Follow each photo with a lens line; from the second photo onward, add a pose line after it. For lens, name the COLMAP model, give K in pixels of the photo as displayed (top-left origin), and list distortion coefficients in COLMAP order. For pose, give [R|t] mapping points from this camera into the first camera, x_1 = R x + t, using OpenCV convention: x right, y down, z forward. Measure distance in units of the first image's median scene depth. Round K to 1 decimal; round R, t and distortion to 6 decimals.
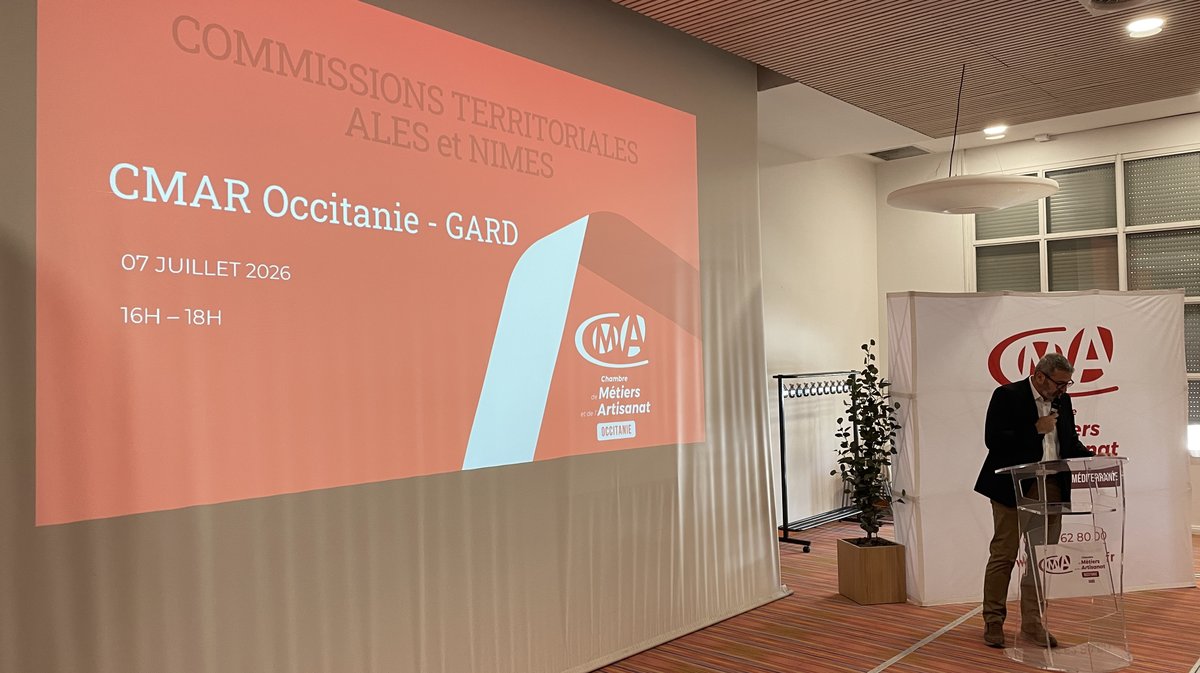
lens RADIAL K [[899.1, 0, 603.2], [0, 899.1, 324.3], [0, 0, 1]] dist [0.079817, -0.076915]
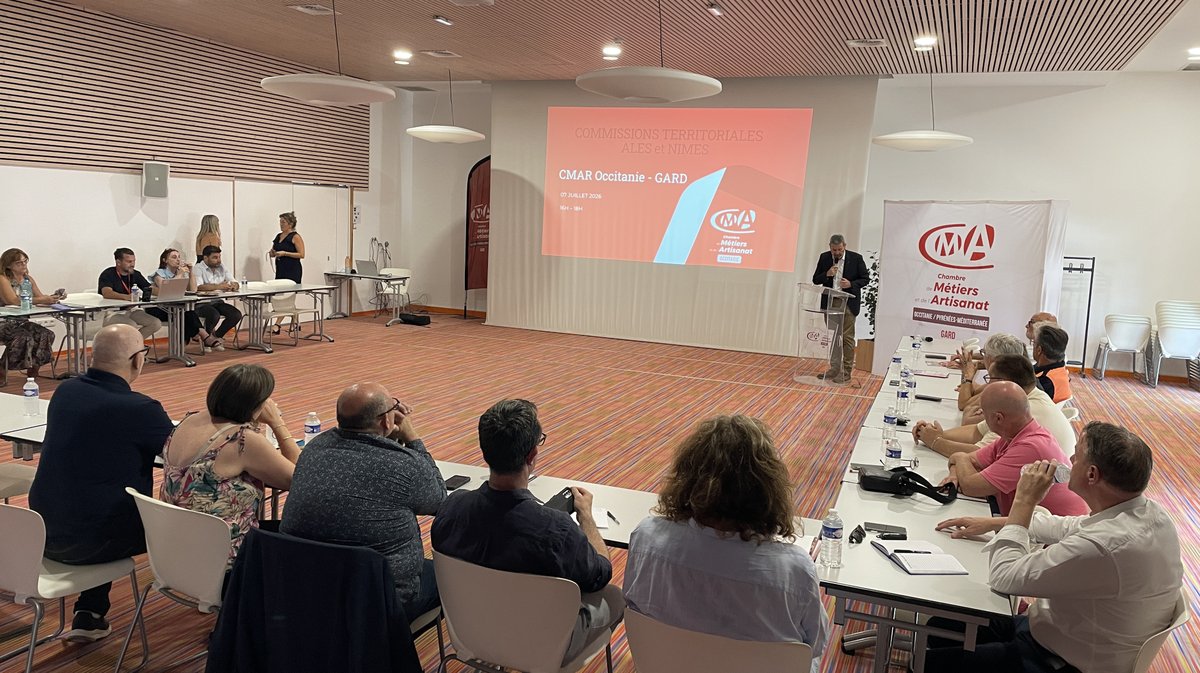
lens RADIAL K [[899.1, 0, 594.3], [0, 899.1, 328.4], [0, 0, 1]] dist [0.079817, -0.076915]
pose [[0.337507, 0.146705, -0.929821, 1.957160], [-0.015482, 0.988512, 0.150346, -0.049387], [0.941196, -0.036347, 0.335901, -0.137876]]
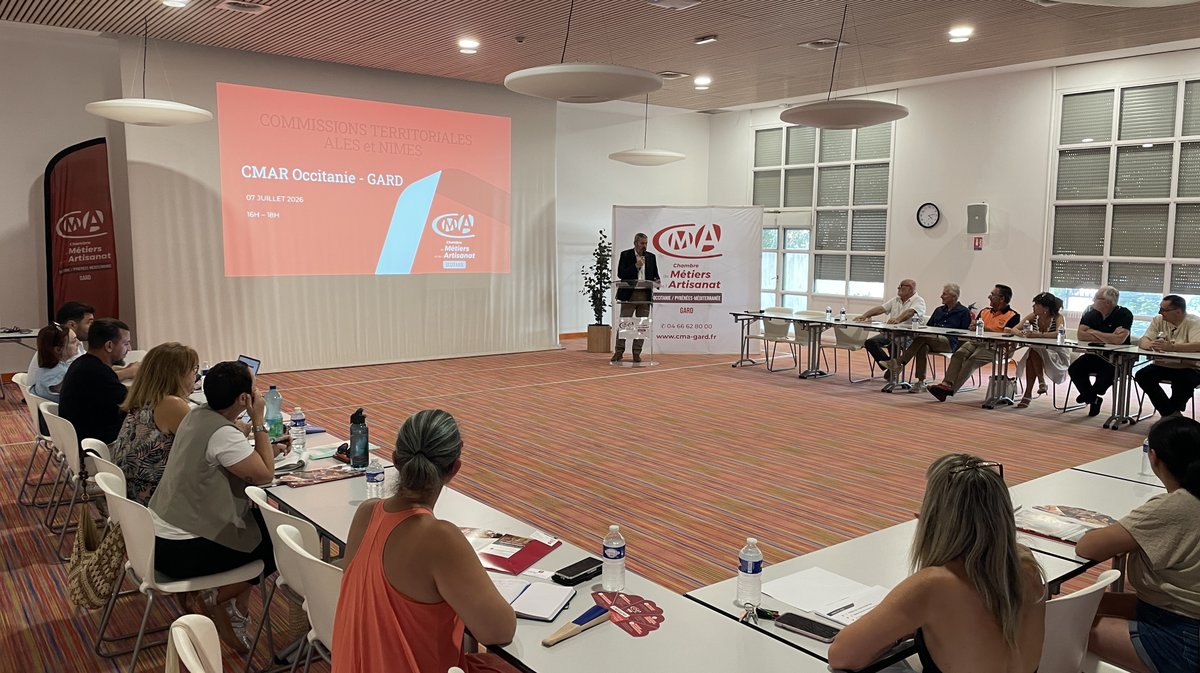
lens RADIAL K [[899.1, 0, 608.2], [0, 899.1, 335.5], [0, 0, 1]] dist [0.079817, -0.076915]
pose [[0.983086, 0.046118, -0.177245, 0.757237], [-0.019132, 0.988342, 0.151040, -0.056085], [0.182144, -0.145094, 0.972508, -1.124329]]
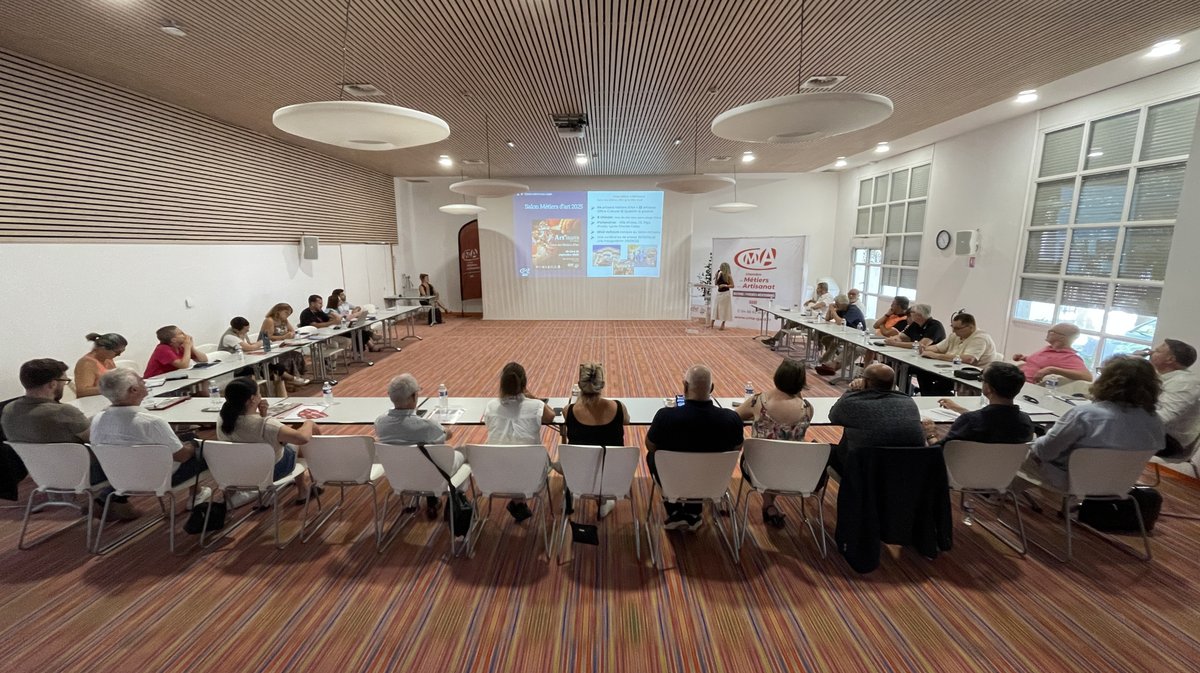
lens RADIAL K [[485.2, 0, 592.6], [0, 485.2, 341.1], [0, 0, 1]] dist [-0.011859, 0.000943]
pose [[0.644048, 0.154163, -0.749290, 1.617900], [0.026089, 0.974487, 0.222921, -0.082415], [0.764540, -0.163120, 0.623594, -0.634144]]
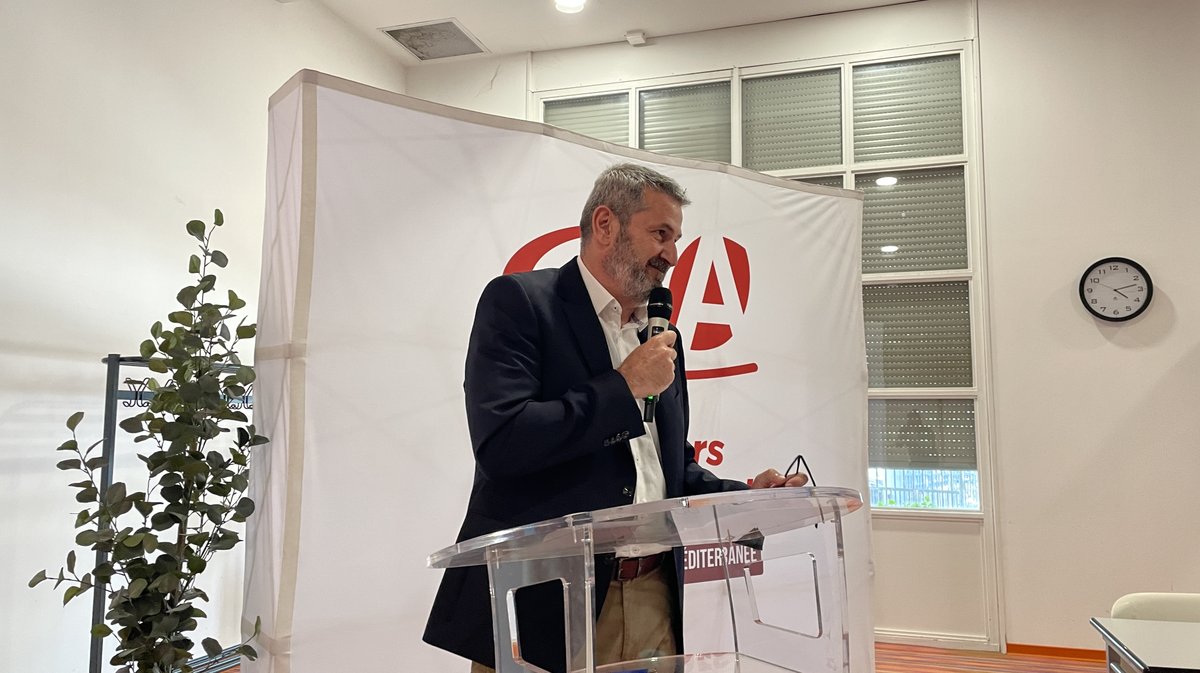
lens RADIAL K [[899.1, 0, 603.7], [0, 899.1, 332.9], [0, 0, 1]] dist [0.079817, -0.076915]
pose [[0.915783, 0.062370, 0.396801, 0.332772], [-0.030945, 0.995890, -0.085119, 0.106124], [-0.400479, 0.065672, 0.913950, 0.665863]]
